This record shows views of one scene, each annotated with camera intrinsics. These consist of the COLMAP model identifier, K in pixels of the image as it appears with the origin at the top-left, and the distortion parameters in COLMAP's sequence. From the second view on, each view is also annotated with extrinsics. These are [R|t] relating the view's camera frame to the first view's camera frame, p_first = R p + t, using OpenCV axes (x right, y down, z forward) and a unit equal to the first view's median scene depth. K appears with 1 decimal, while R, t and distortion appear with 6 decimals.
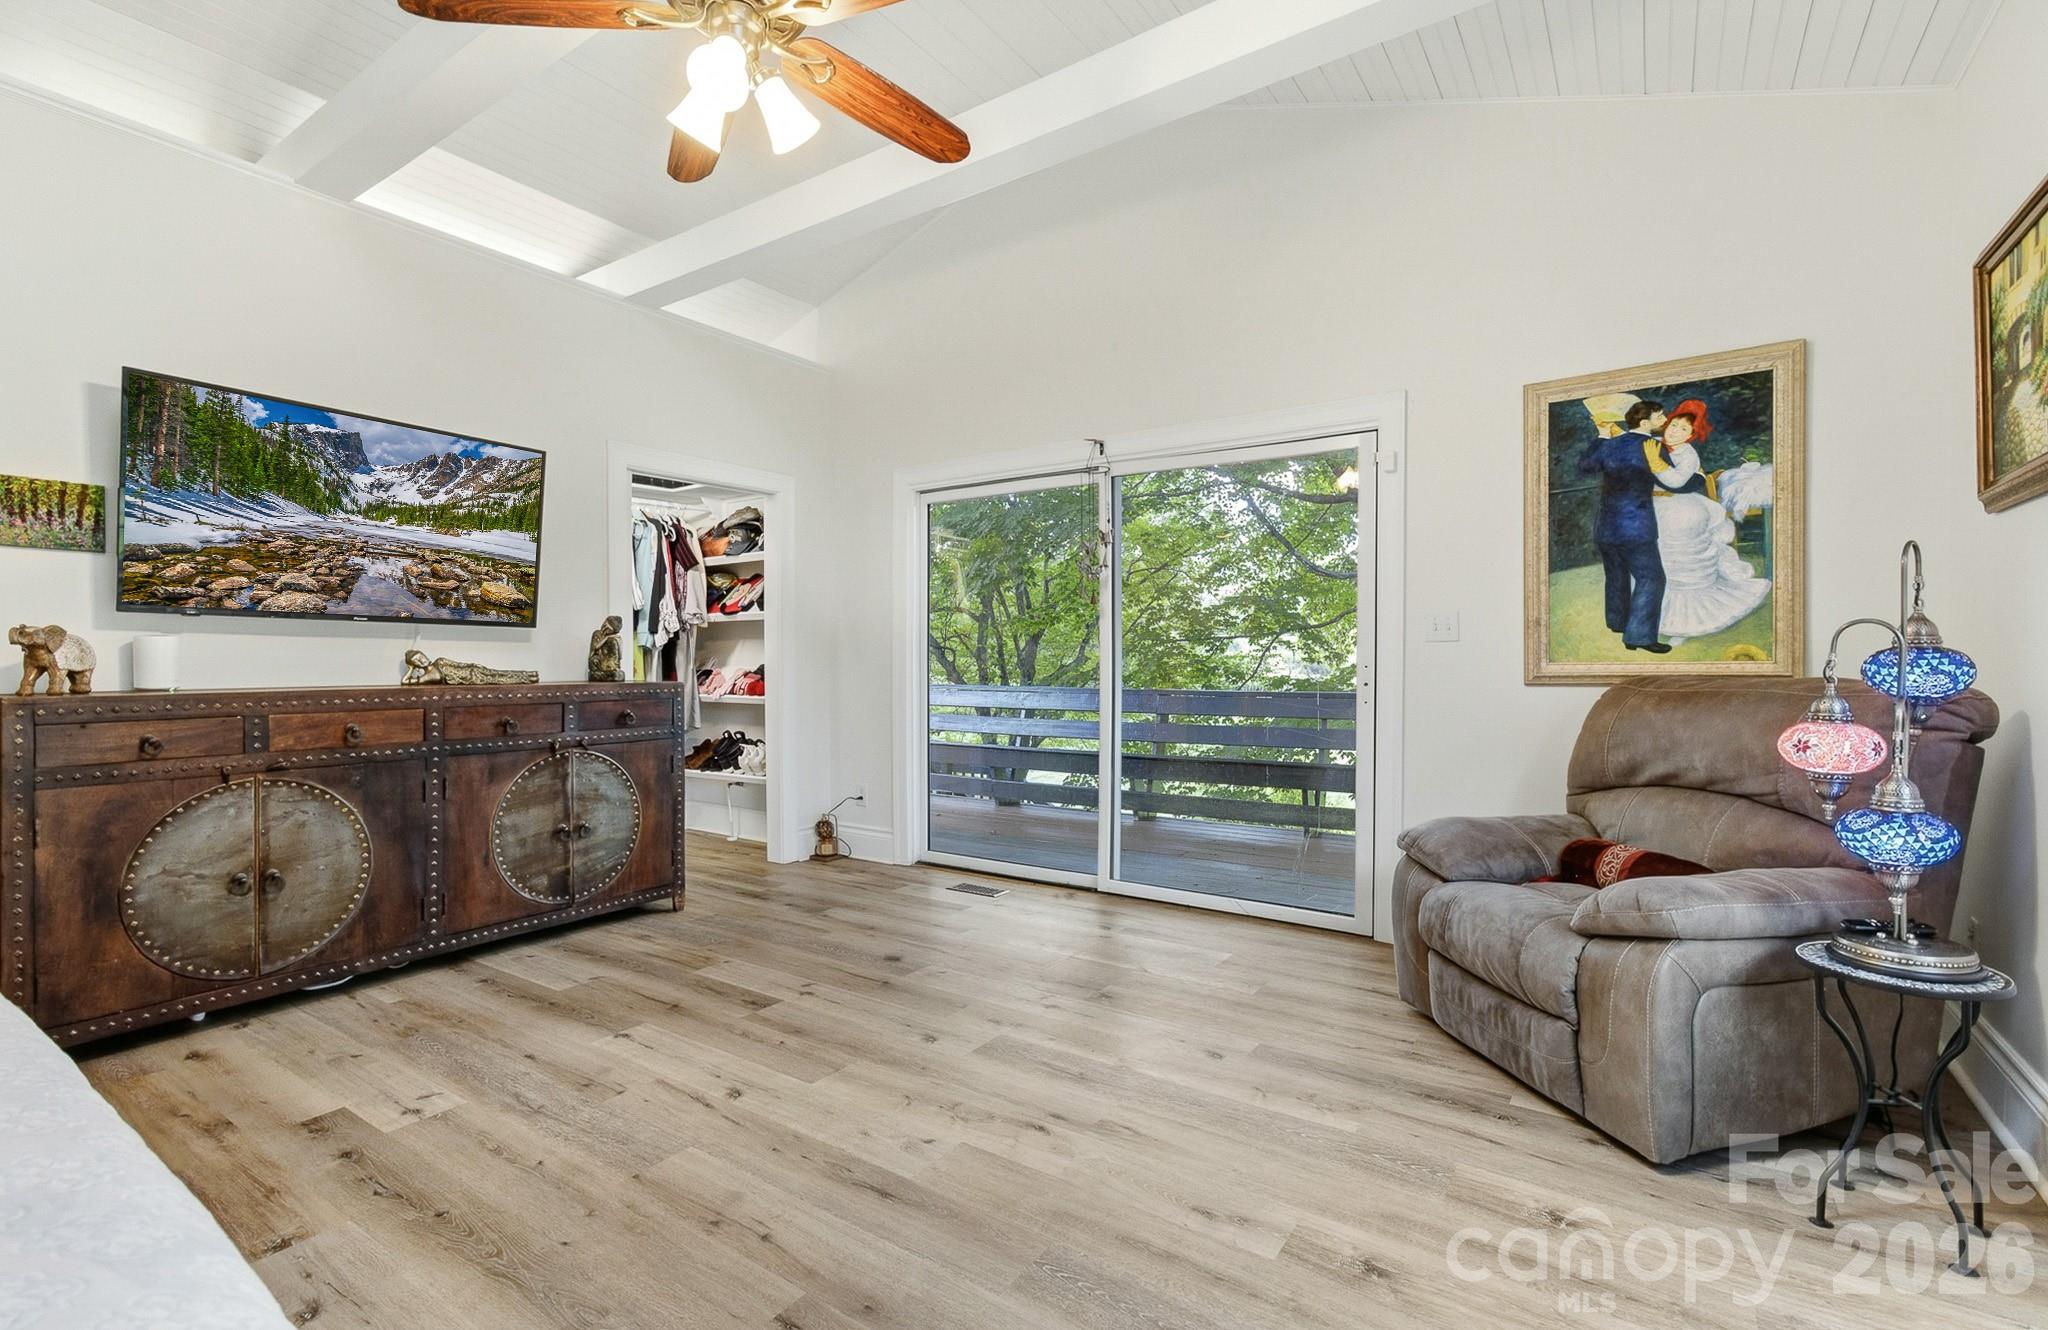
lens RADIAL K [[901.0, 0, 1042.9], [0, 901.0, 695.5], [0, 0, 1]] dist [-0.002716, 0.000682]
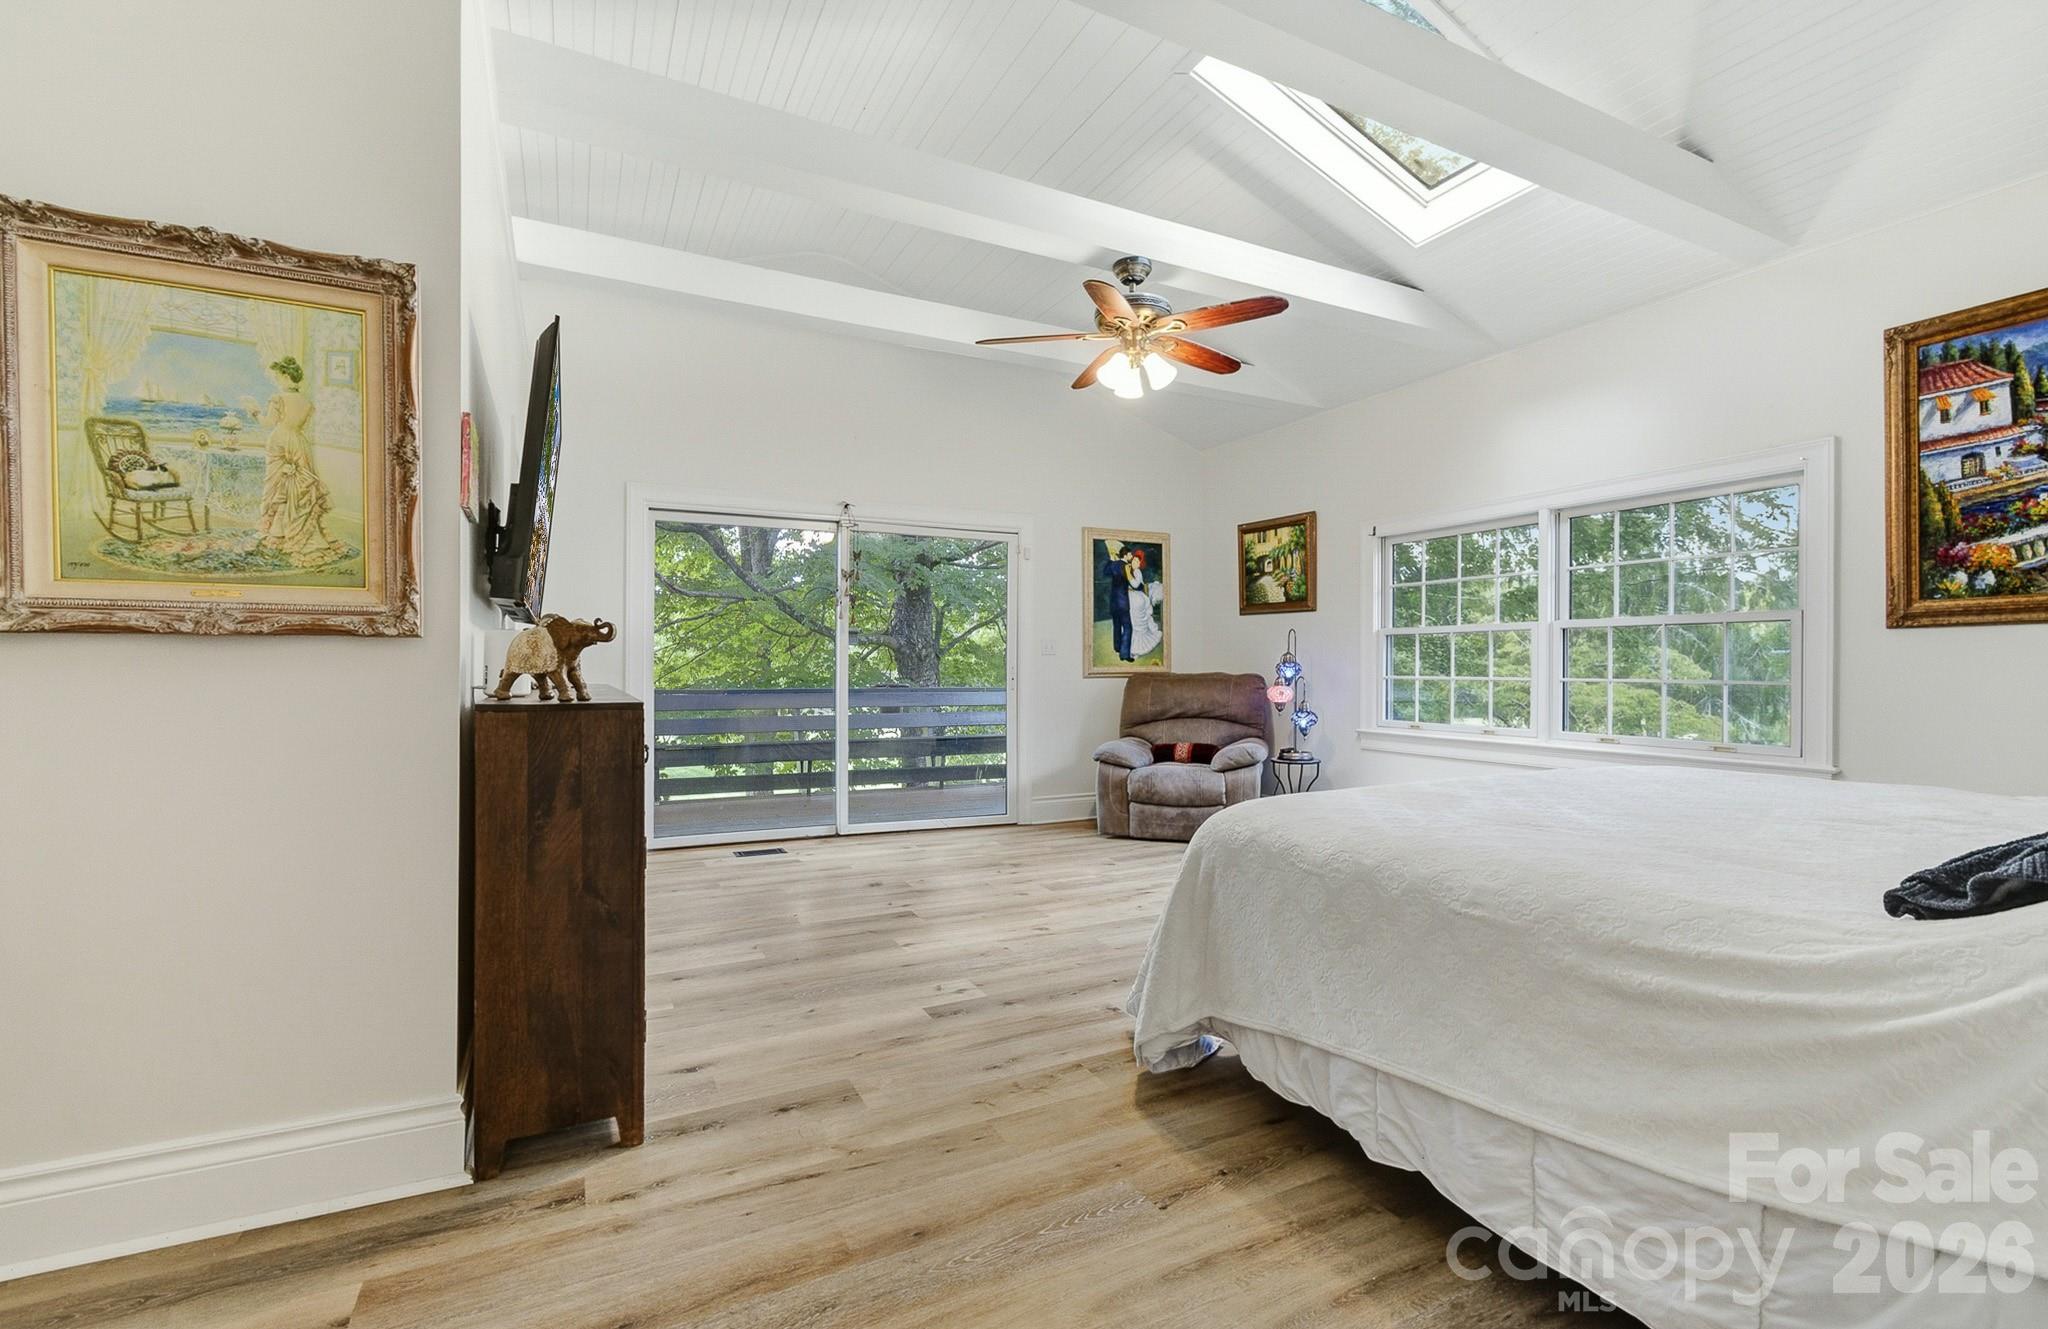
lens RADIAL K [[901.0, 0, 1025.1], [0, 901.0, 671.7], [0, 0, 1]] dist [-0.002716, 0.000682]
pose [[0.471078, 0.000956, 0.882091, -1.419598], [0.021107, 0.999701, -0.012355, -0.001876], [-0.881839, 0.024439, 0.470917, 0.198980]]
